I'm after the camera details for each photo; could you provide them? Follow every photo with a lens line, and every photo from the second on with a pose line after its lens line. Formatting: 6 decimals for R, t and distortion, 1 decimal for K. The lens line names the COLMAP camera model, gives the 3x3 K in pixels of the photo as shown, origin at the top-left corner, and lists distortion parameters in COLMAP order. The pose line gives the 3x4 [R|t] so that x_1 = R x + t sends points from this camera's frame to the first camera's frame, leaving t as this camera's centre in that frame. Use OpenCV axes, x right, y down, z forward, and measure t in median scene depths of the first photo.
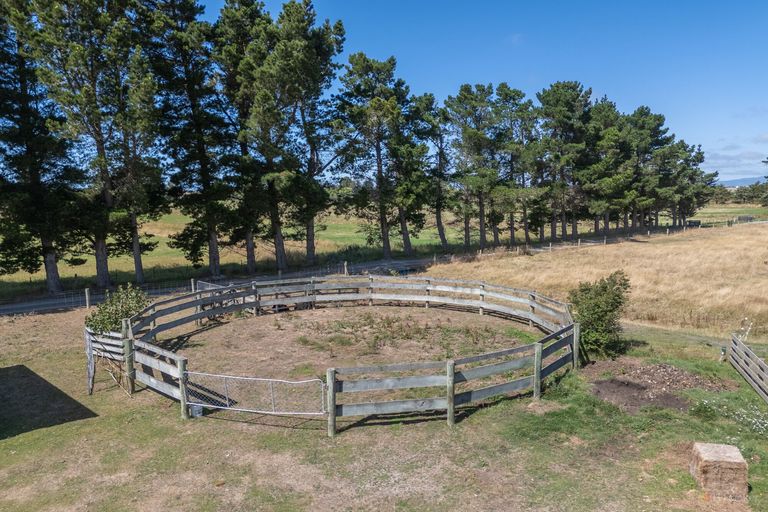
lens RADIAL K [[562.9, 0, 383.8], [0, 562.9, 253.7], [0, 0, 1]] dist [0.036367, -0.005069]
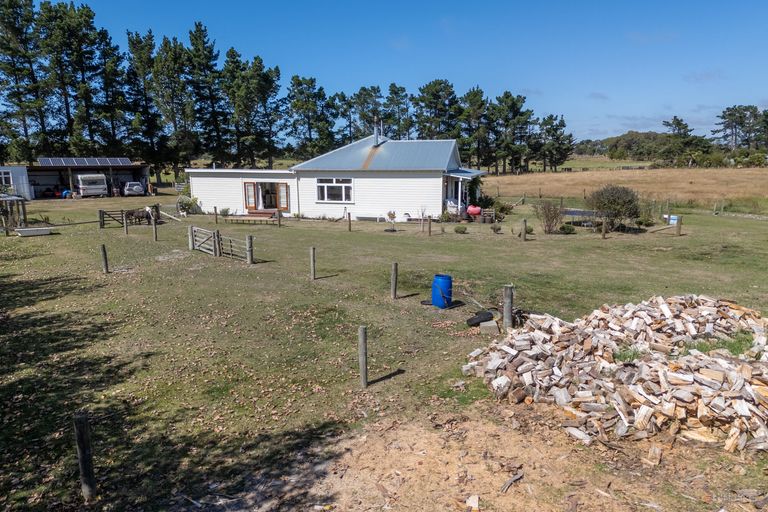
lens RADIAL K [[562.9, 0, 387.9], [0, 562.9, 264.2], [0, 0, 1]] dist [0.036367, -0.005069]
pose [[0.996368, 0.014938, -0.083828, 0.553787], [-0.007557, 0.996119, 0.087688, 0.160569], [0.084813, -0.086736, 0.992615, -1.229544]]
